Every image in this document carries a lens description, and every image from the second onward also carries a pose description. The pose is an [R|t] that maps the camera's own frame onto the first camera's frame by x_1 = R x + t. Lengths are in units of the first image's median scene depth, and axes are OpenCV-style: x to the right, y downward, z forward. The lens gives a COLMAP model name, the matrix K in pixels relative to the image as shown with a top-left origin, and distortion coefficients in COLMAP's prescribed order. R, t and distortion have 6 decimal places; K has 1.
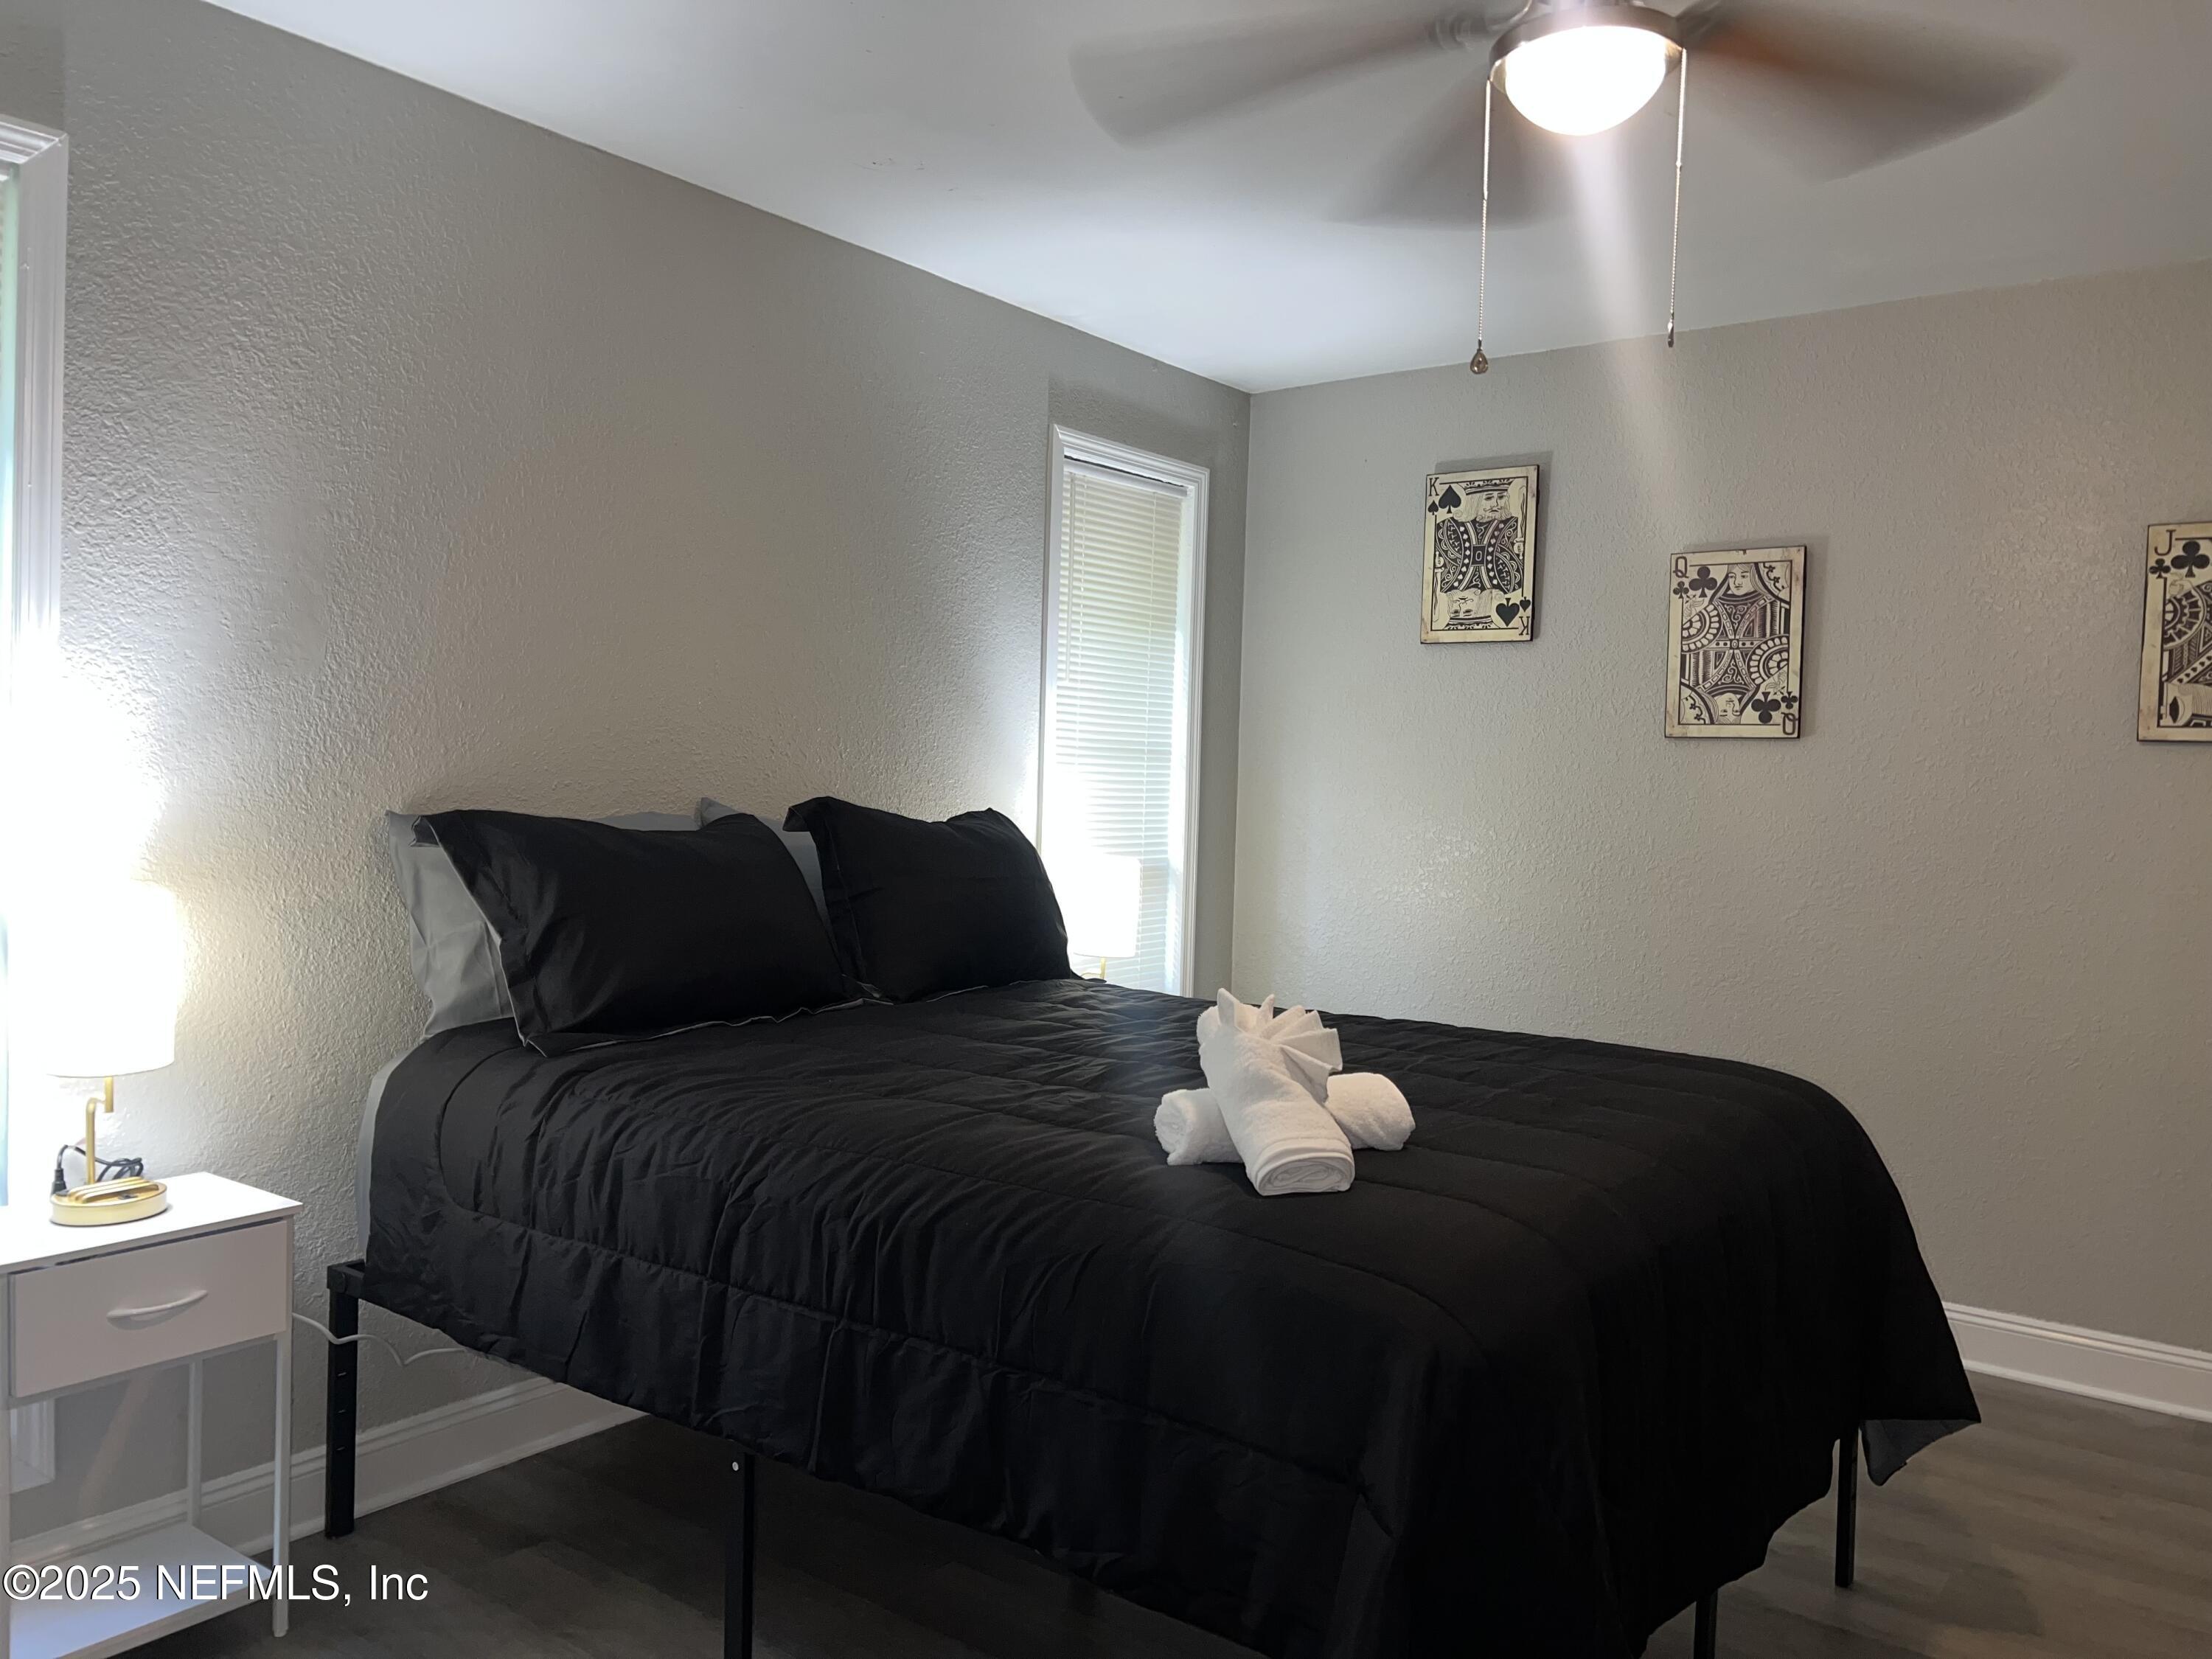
lens RADIAL K [[1637.0, 0, 1116.6], [0, 1637.0, 836.0], [0, 0, 1]] dist [0.006851, -0.006113]
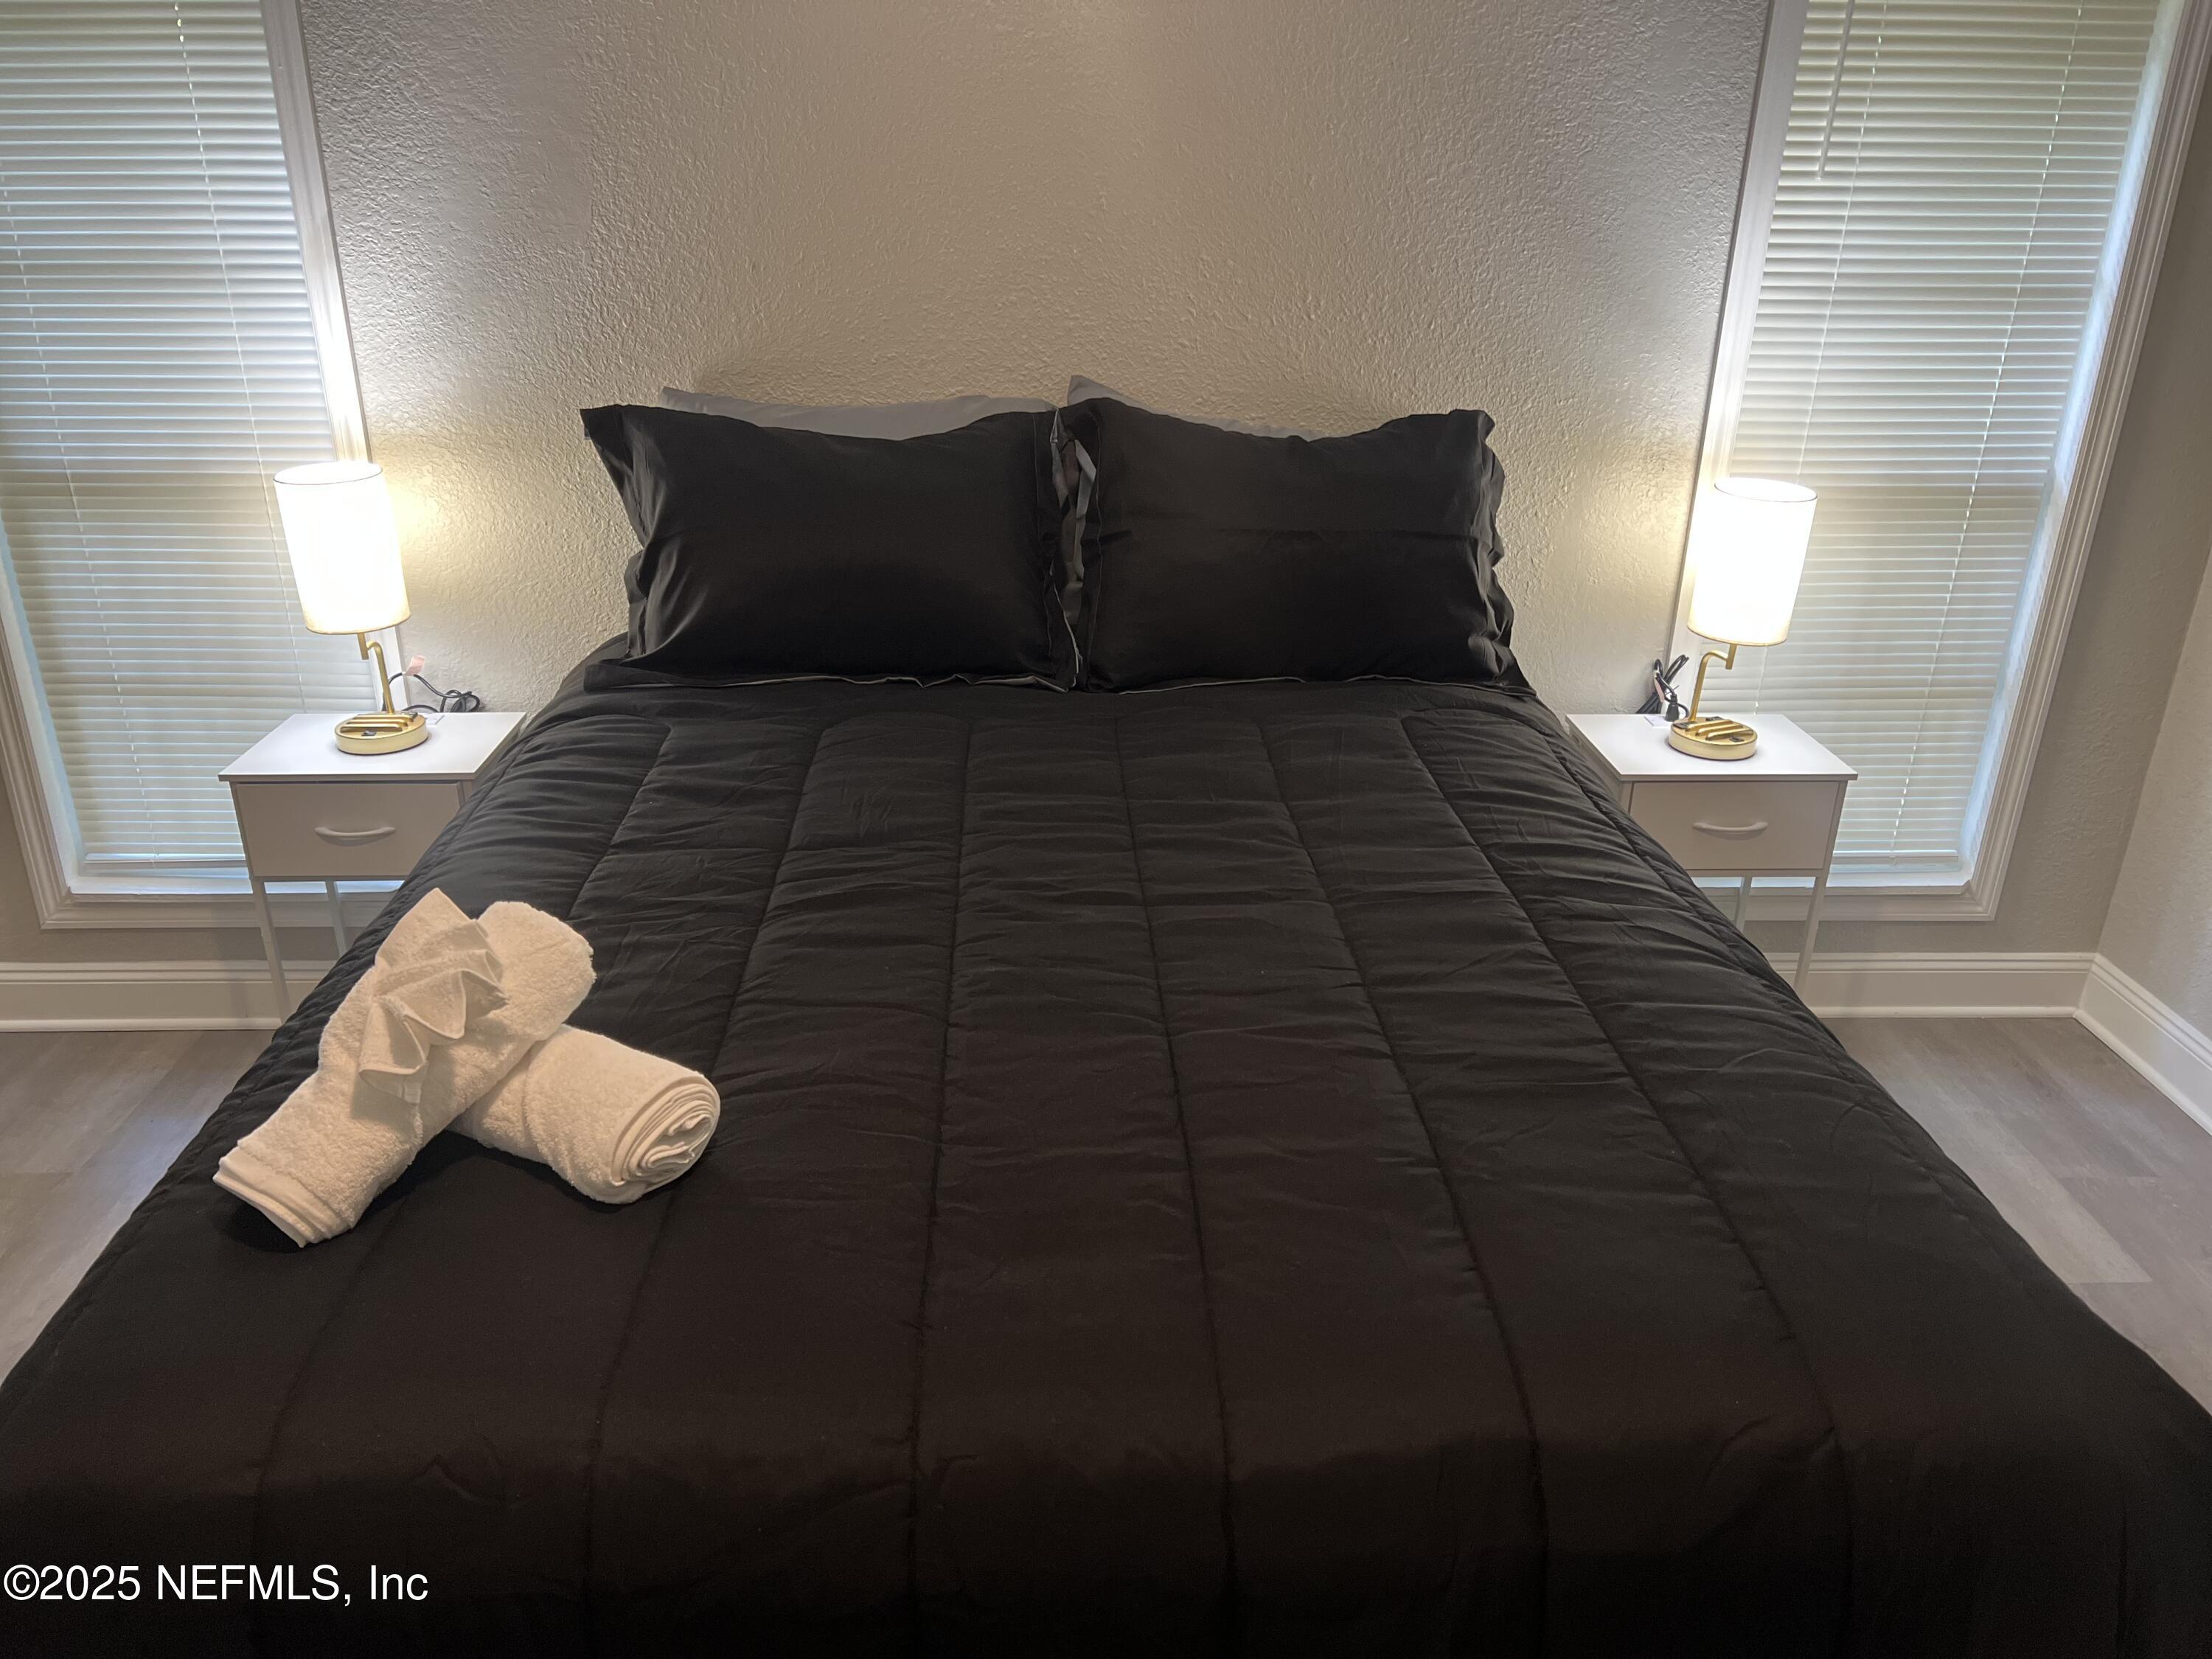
lens RADIAL K [[1686.1, 0, 1106.0], [0, 1686.1, 829.5], [0, 0, 1]] dist [0.014322, 0.003189]
pose [[0.627409, 0.287045, -0.723853, 0.527726], [-0.026939, 0.937023, 0.348228, -0.128432], [0.778224, -0.198981, 0.595629, 0.573229]]
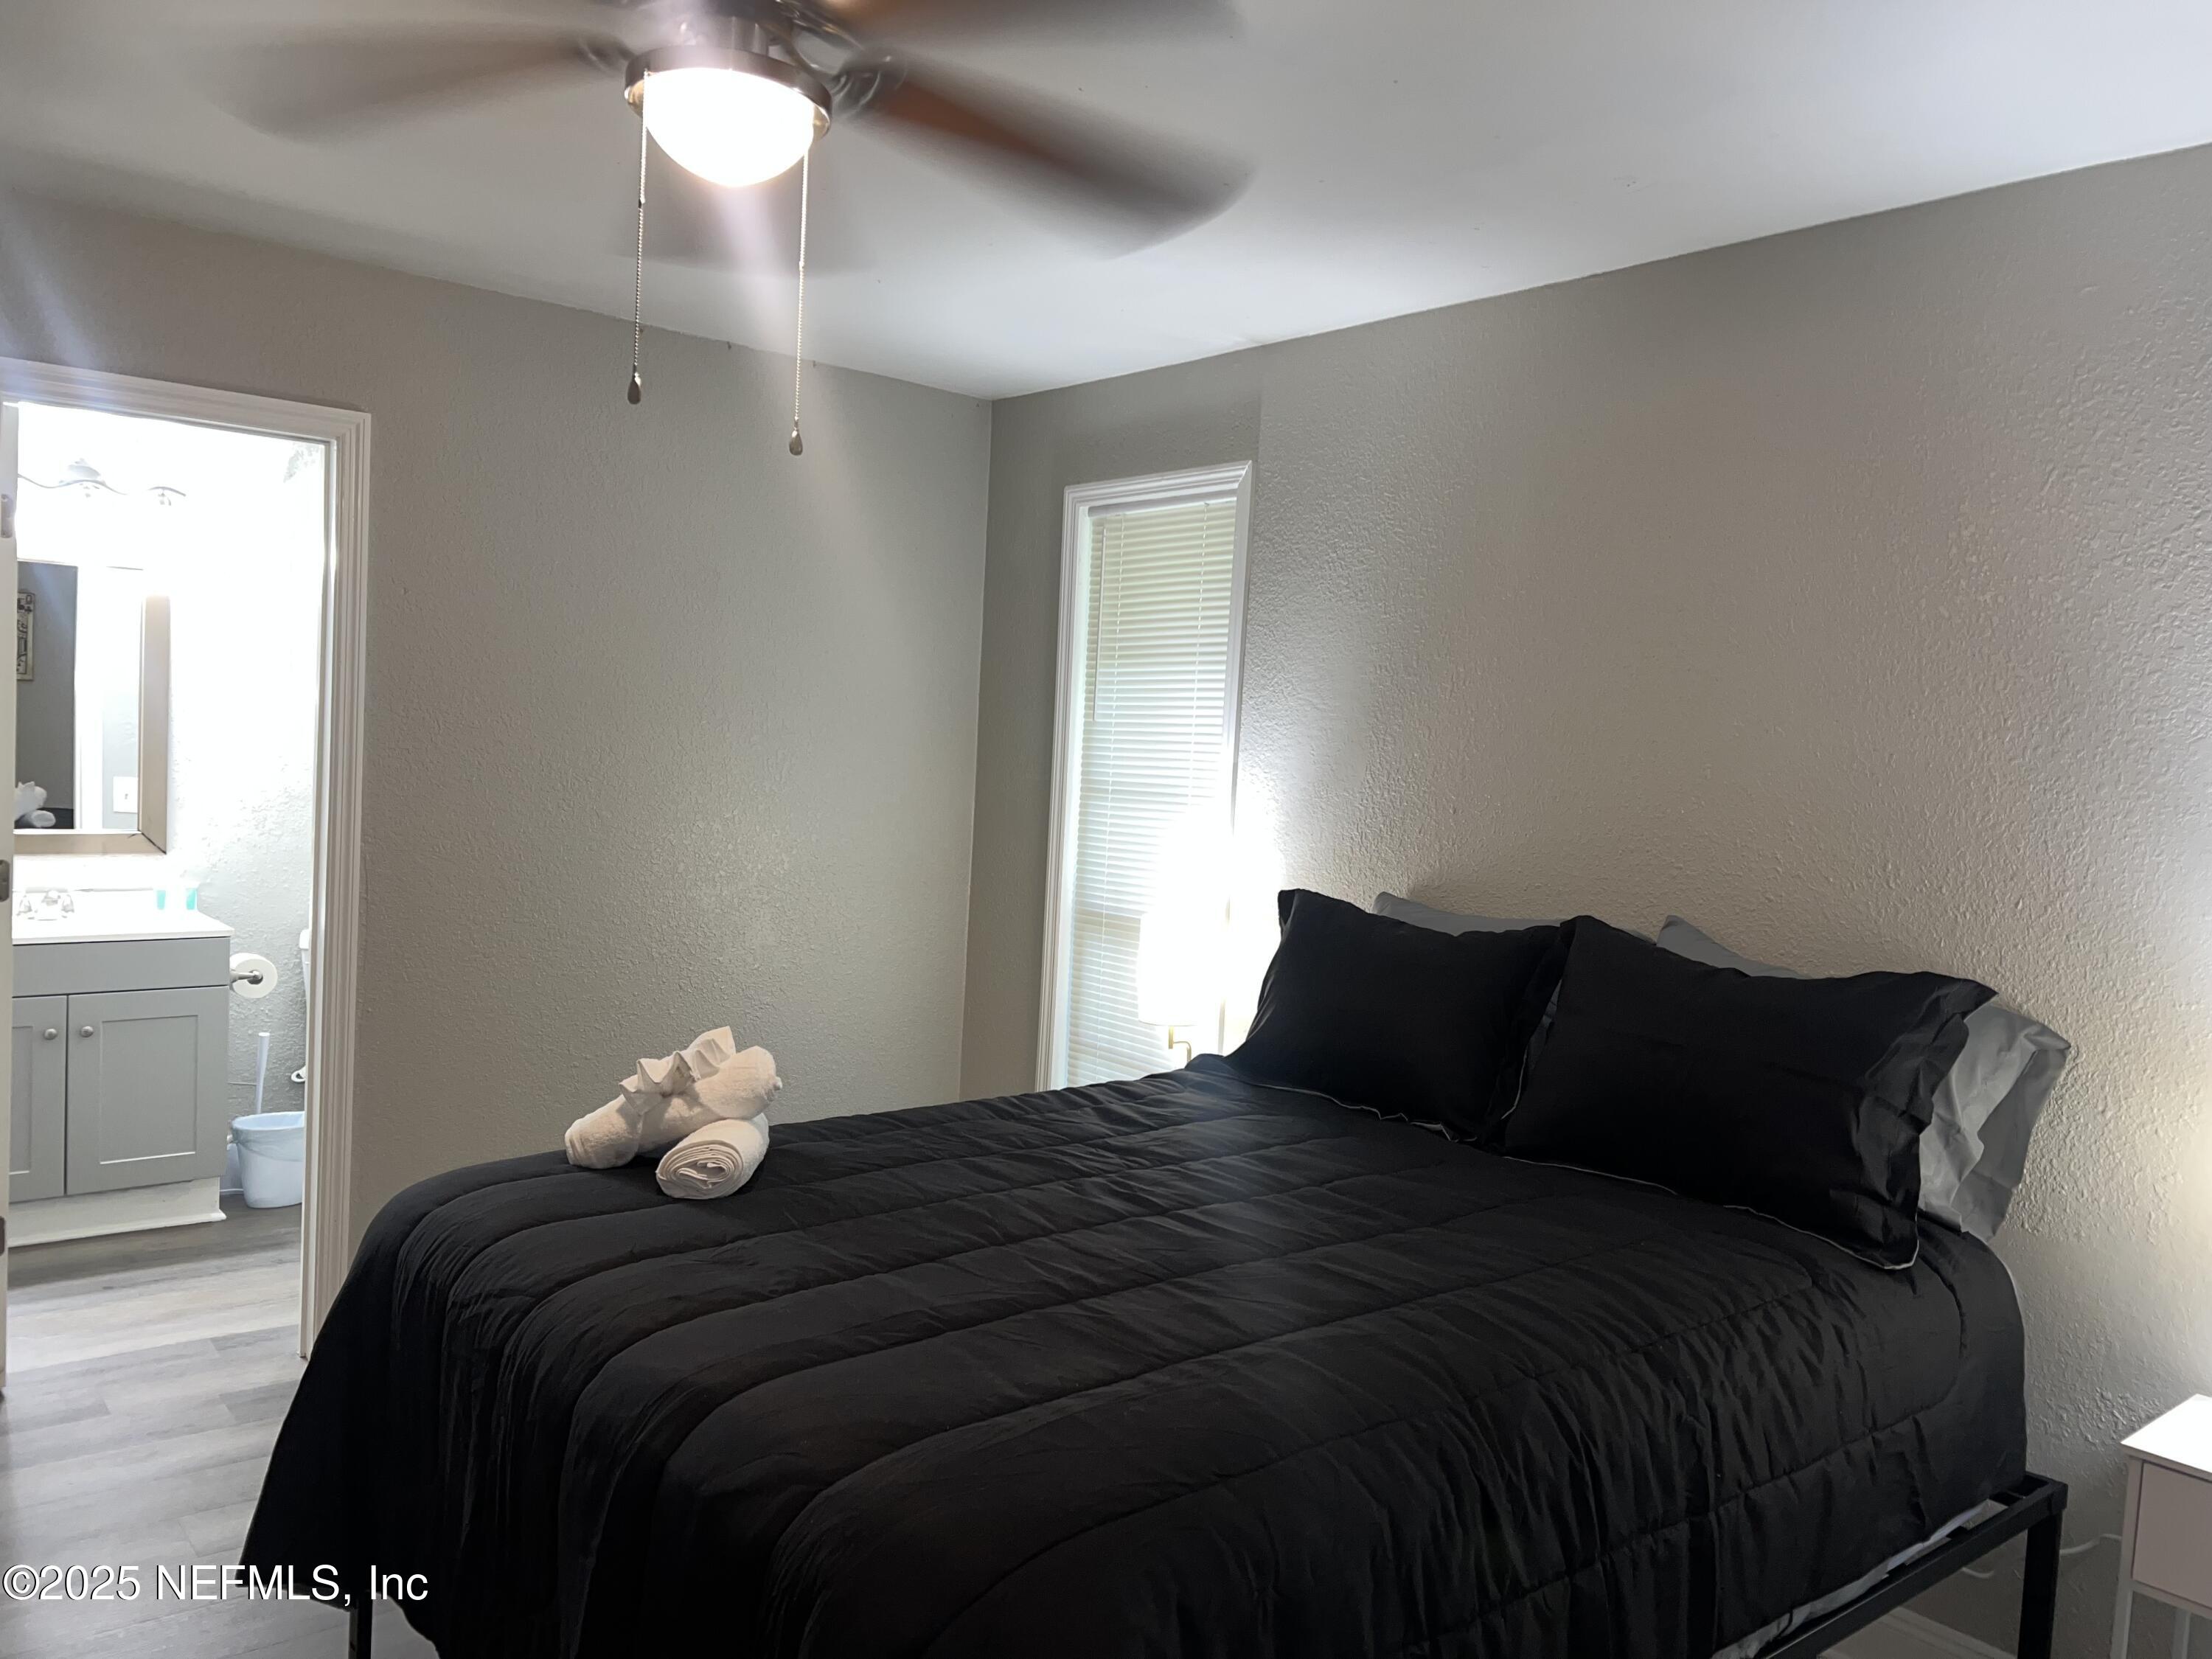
lens RADIAL K [[1637.0, 0, 1116.6], [0, 1637.0, 836.0], [0, 0, 1]] dist [0.006851, -0.006113]
pose [[-0.236401, 0.014225, -0.971551, 0.868365], [-0.092440, 0.995028, 0.037062, -0.089298], [0.967248, 0.098572, -0.233910, 1.121845]]
